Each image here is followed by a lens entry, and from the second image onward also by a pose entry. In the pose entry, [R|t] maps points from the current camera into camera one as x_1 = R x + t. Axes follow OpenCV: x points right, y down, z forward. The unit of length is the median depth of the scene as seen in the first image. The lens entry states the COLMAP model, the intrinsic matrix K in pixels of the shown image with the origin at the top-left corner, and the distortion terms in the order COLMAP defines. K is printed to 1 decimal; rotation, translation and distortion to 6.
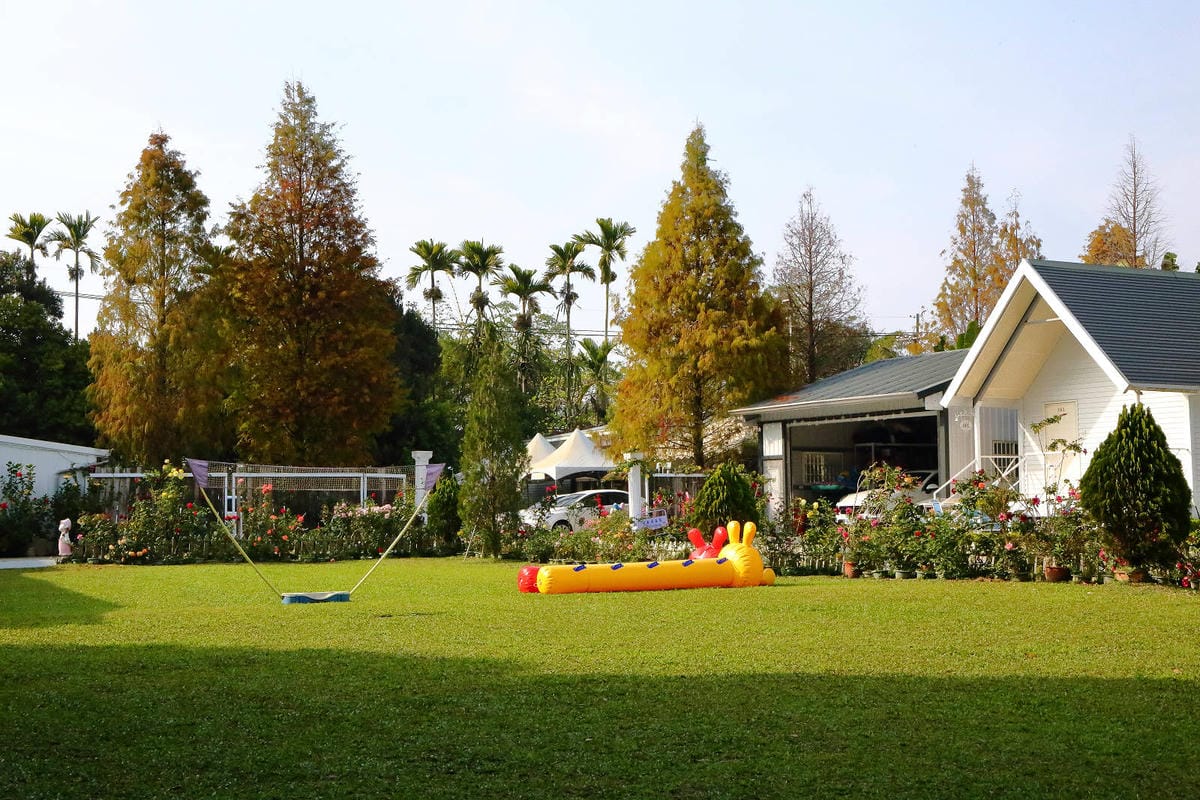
lens RADIAL K [[1690.7, 0, 600.0], [0, 1690.7, 400.0], [0, 0, 1]] dist [0.021562, -0.033973]
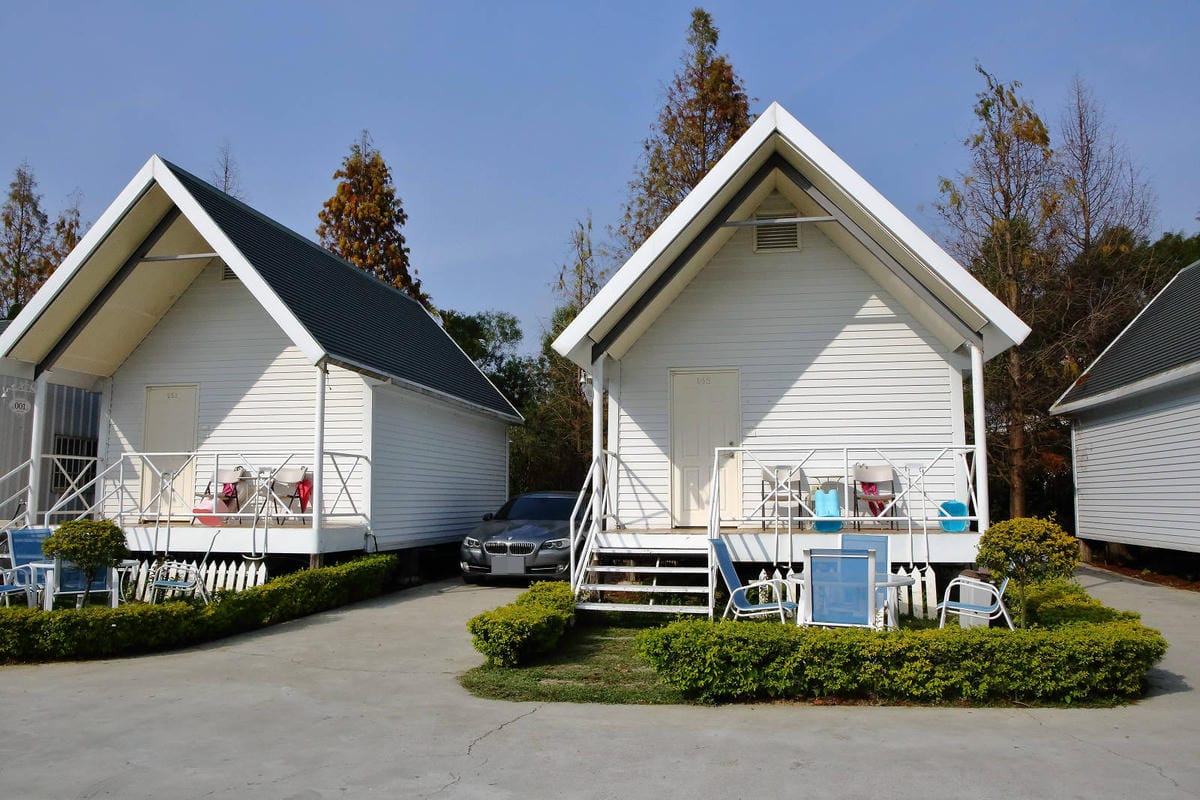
lens RADIAL K [[885.5, 0, 600.0], [0, 885.5, 400.0], [0, 0, 1]] dist [0.004074, 0.002991]
pose [[0.671419, 0.089416, 0.735664, 0.113324], [-0.051793, 0.995929, -0.073780, 0.025630], [-0.739266, 0.011435, 0.673317, 0.596155]]
